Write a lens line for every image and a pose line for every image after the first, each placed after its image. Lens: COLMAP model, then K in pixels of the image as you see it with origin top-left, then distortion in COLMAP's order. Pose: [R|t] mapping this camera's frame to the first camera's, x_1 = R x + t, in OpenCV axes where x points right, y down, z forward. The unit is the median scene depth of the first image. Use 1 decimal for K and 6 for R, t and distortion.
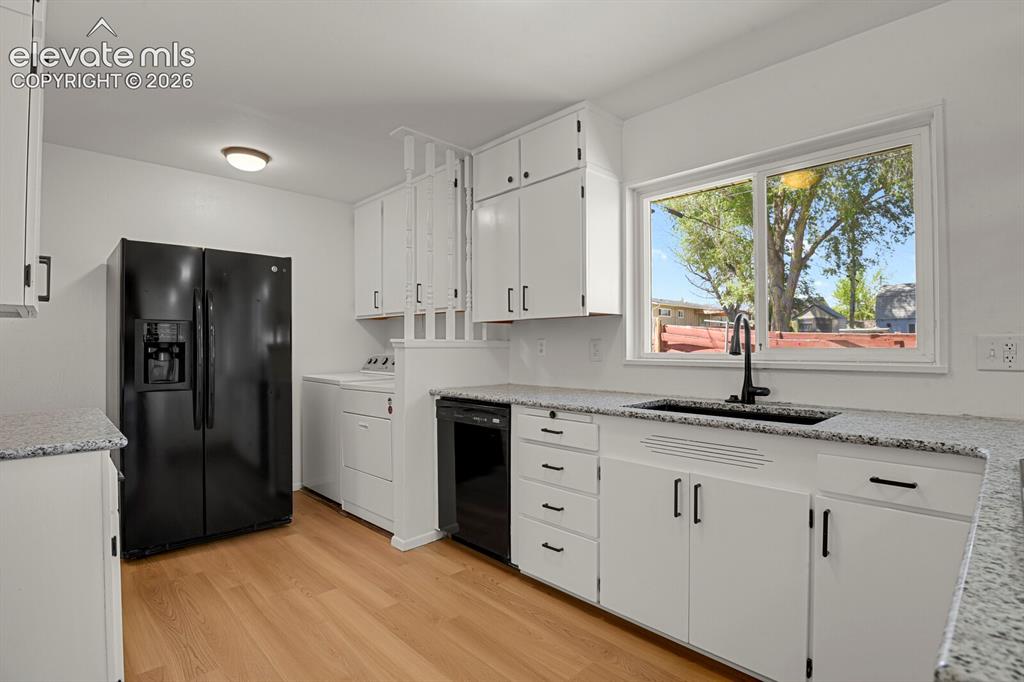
lens RADIAL K [[500.5, 0, 518.9], [0, 500.5, 342.5], [0, 0, 1]] dist [-0.025808, -0.001690]
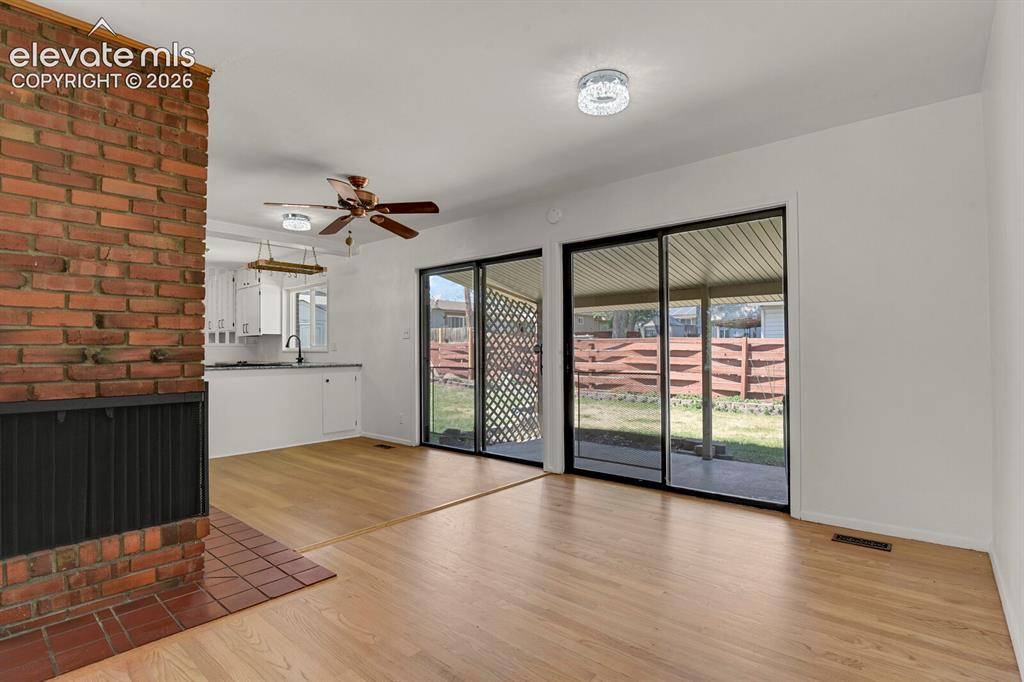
lens RADIAL K [[500.5, 0, 518.9], [0, 500.5, 342.5], [0, 0, 1]] dist [-0.025808, -0.001690]
pose [[0.995541, -0.002351, 0.094305, 1.266057], [0.003184, 0.999957, -0.008679, 0.019326], [-0.094280, 0.008941, 0.995506, -1.903722]]
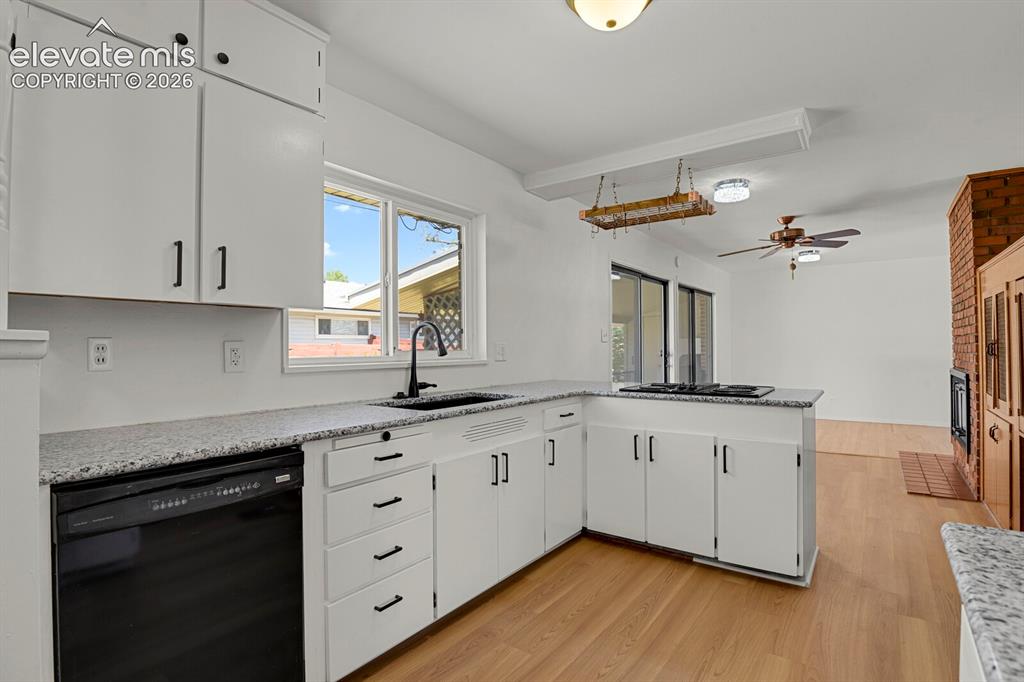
lens RADIAL K [[500.5, 0, 518.9], [0, 500.5, 342.5], [0, 0, 1]] dist [-0.025808, -0.001690]
pose [[-0.168925, 0.011966, 0.985556, -0.617012], [0.001659, 0.999928, -0.011857, 0.004976], [-0.985628, -0.000368, -0.168933, 0.765099]]
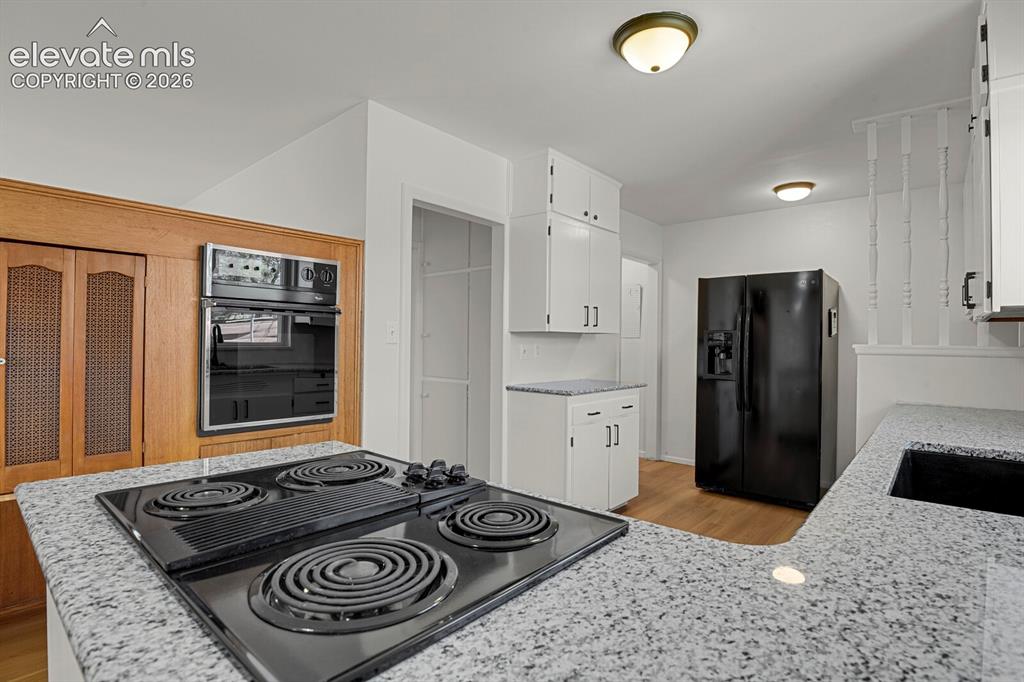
lens RADIAL K [[500.5, 0, 518.9], [0, 500.5, 342.5], [0, 0, 1]] dist [-0.025808, -0.001690]
pose [[0.086412, 0.002671, -0.996256, 0.666965], [-0.004092, 0.999989, 0.002327, -0.010963], [0.996251, 0.003876, 0.086422, 0.289658]]
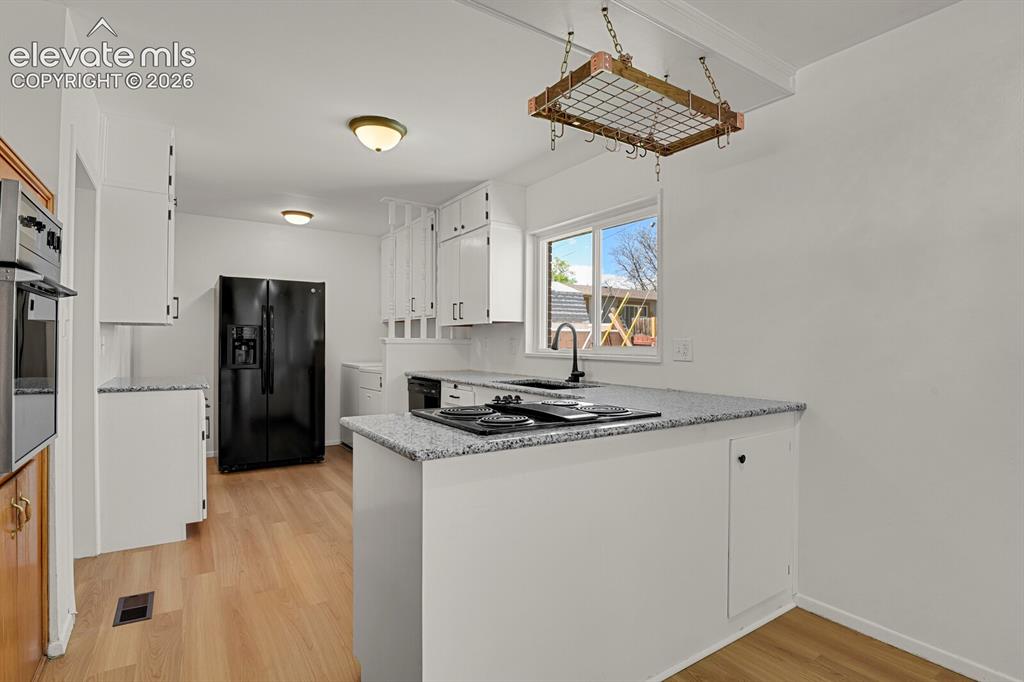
lens RADIAL K [[508.1, 0, 519.2], [0, 508.1, 342.8], [0, 0, 1]] dist [-0.025017, -0.001321]
pose [[0.982768, 0.008126, -0.184666, 0.463797], [-0.006897, 0.999950, 0.007295, -0.006138], [0.184716, -0.005896, 0.982774, -0.448584]]
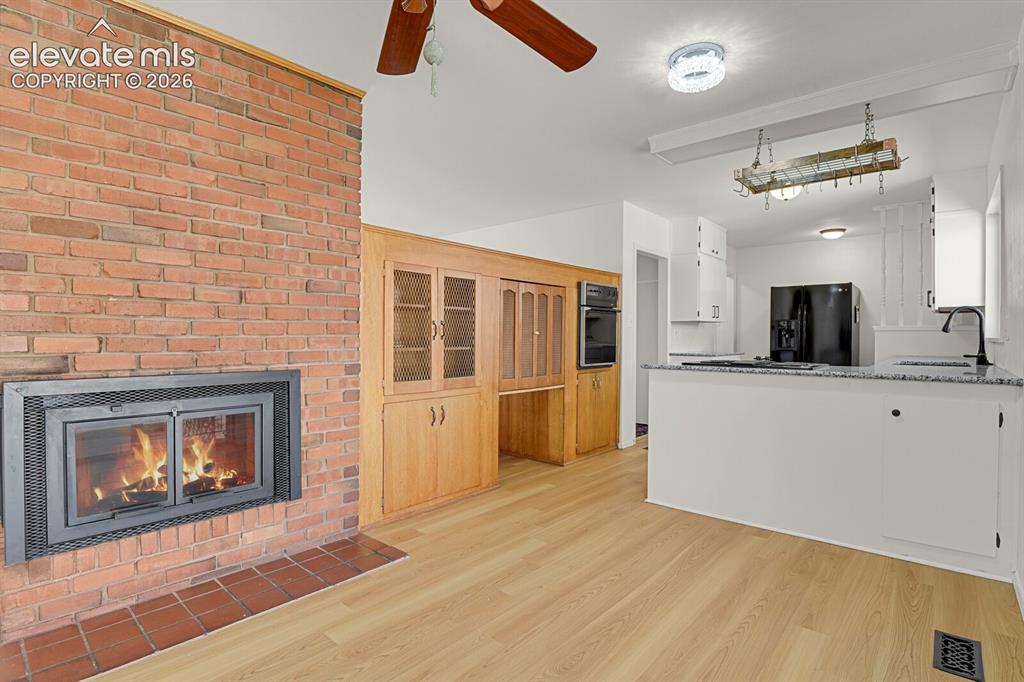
lens RADIAL K [[500.5, 0, 518.9], [0, 500.5, 342.5], [0, 0, 1]] dist [-0.025808, -0.001690]
pose [[0.082313, 0.012786, -0.996525, 1.463162], [0.004891, 0.999900, 0.013233, 0.022760], [0.996595, -0.005963, 0.082242, -0.421978]]
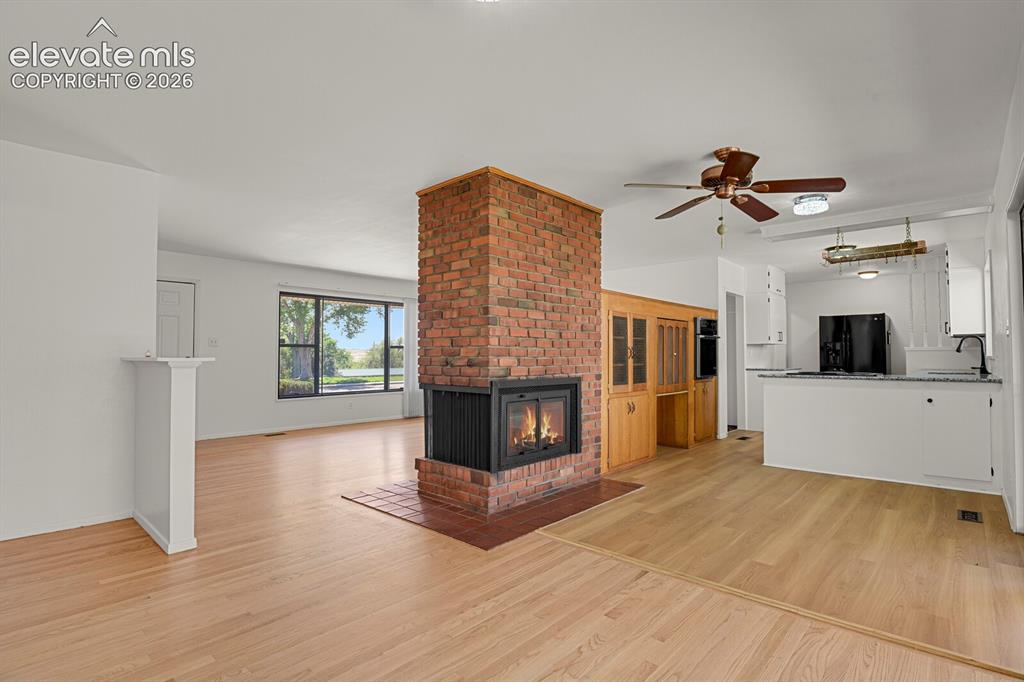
lens RADIAL K [[500.5, 0, 518.9], [0, 500.5, 342.5], [0, 0, 1]] dist [-0.025808, -0.001690]
pose [[0.061910, -0.025227, -0.997763, 2.061856], [0.008878, 0.999655, -0.024724, 0.012475], [0.998042, -0.007328, 0.062113, -1.019197]]
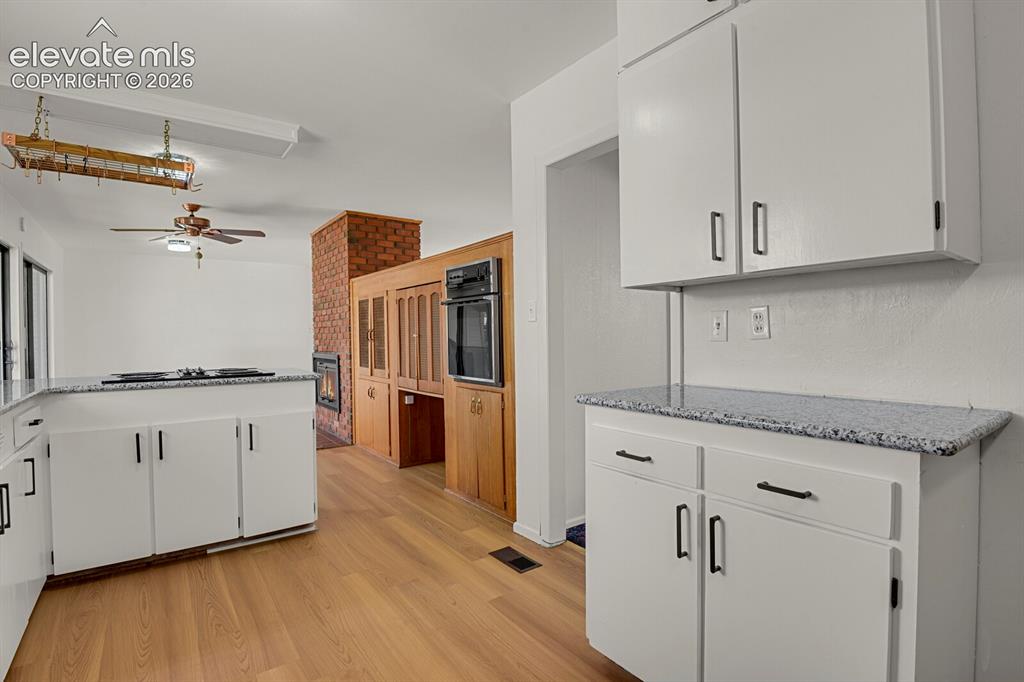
lens RADIAL K [[500.5, 0, 518.9], [0, 500.5, 342.5], [0, 0, 1]] dist [-0.025808, -0.001690]
pose [[-0.990926, 0.011465, 0.133921, -0.413664], [0.012275, 0.999911, 0.005222, 0.030270], [-0.133849, 0.006818, -0.990978, 1.099322]]
